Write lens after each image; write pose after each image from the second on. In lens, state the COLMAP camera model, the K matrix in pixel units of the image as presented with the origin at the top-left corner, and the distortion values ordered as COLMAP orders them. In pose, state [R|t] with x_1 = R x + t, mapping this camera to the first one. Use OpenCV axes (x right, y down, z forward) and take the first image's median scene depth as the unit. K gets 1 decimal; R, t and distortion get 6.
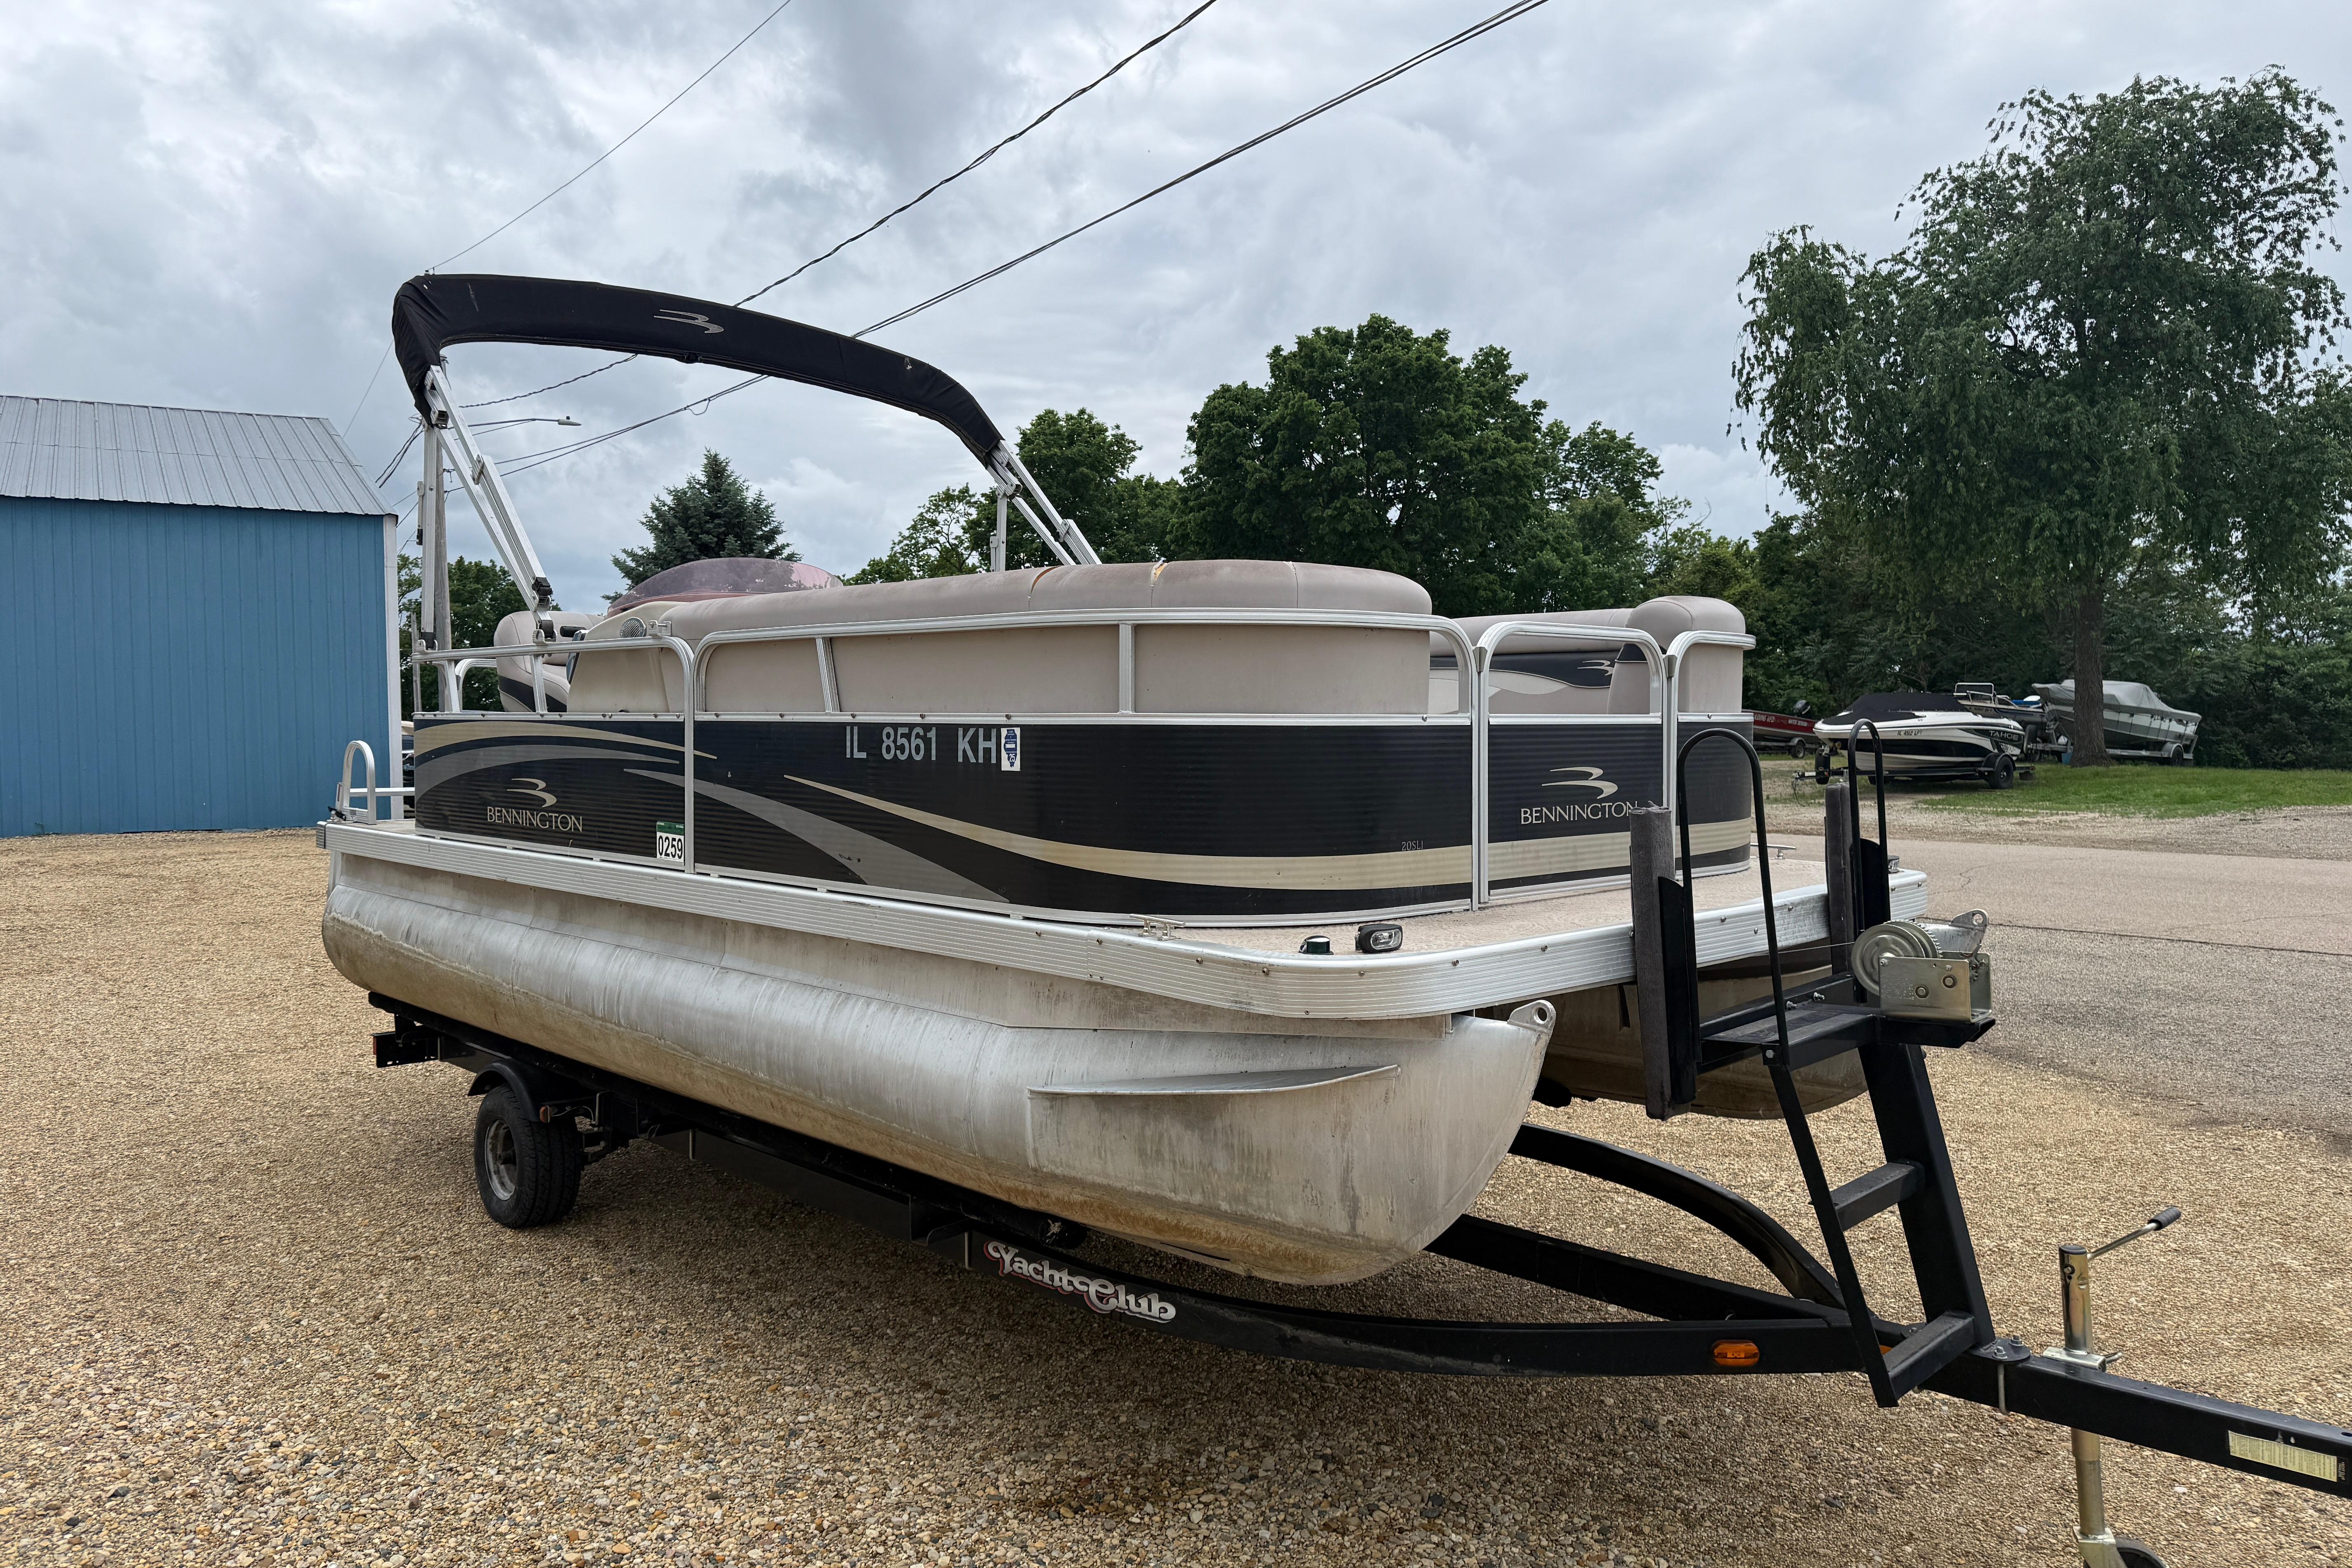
lens RADIAL K [[1609.9, 0, 1176.8], [0, 1609.9, 748.7], [0, 0, 1]] dist [0.118359, -0.167933]
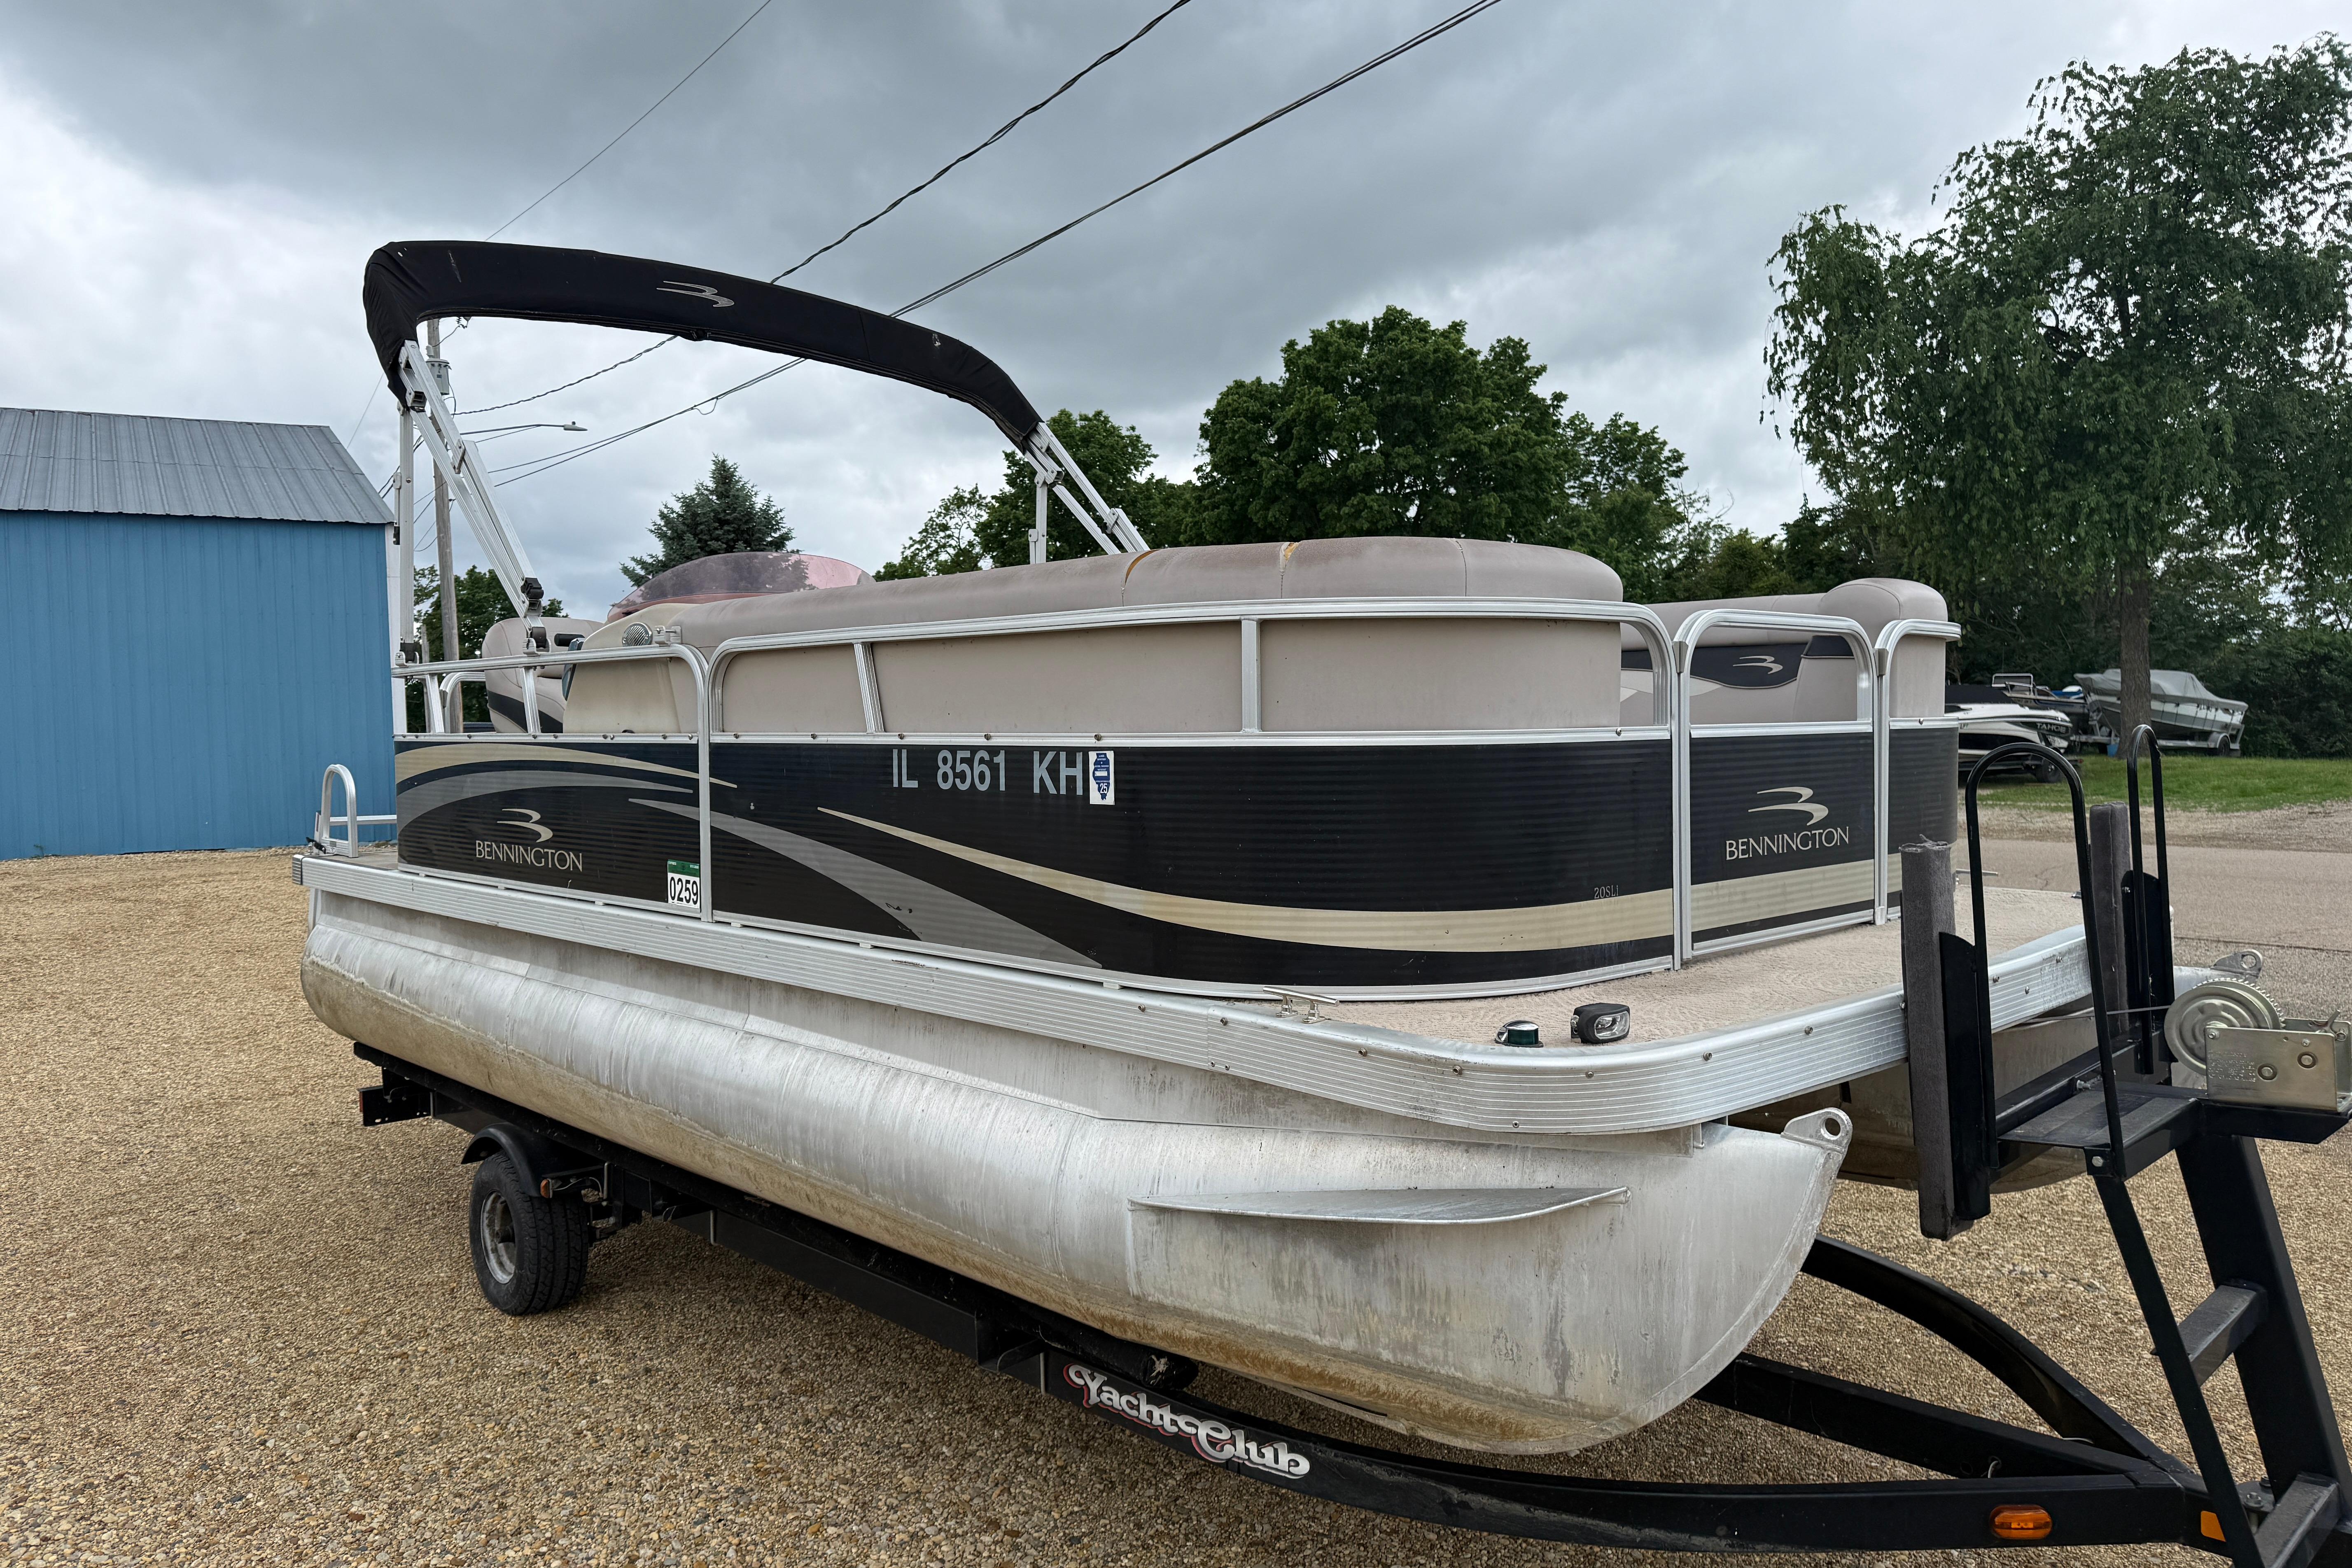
lens RADIAL K [[1620.0, 0, 1172.1], [0, 1620.0, 761.2], [0, 0, 1]] dist [0.103975, -0.133621]
pose [[0.999857, -0.012936, -0.010885, -0.040097], [0.013004, 0.999896, 0.006269, -0.008512], [0.010803, -0.006410, 0.999921, 0.130300]]
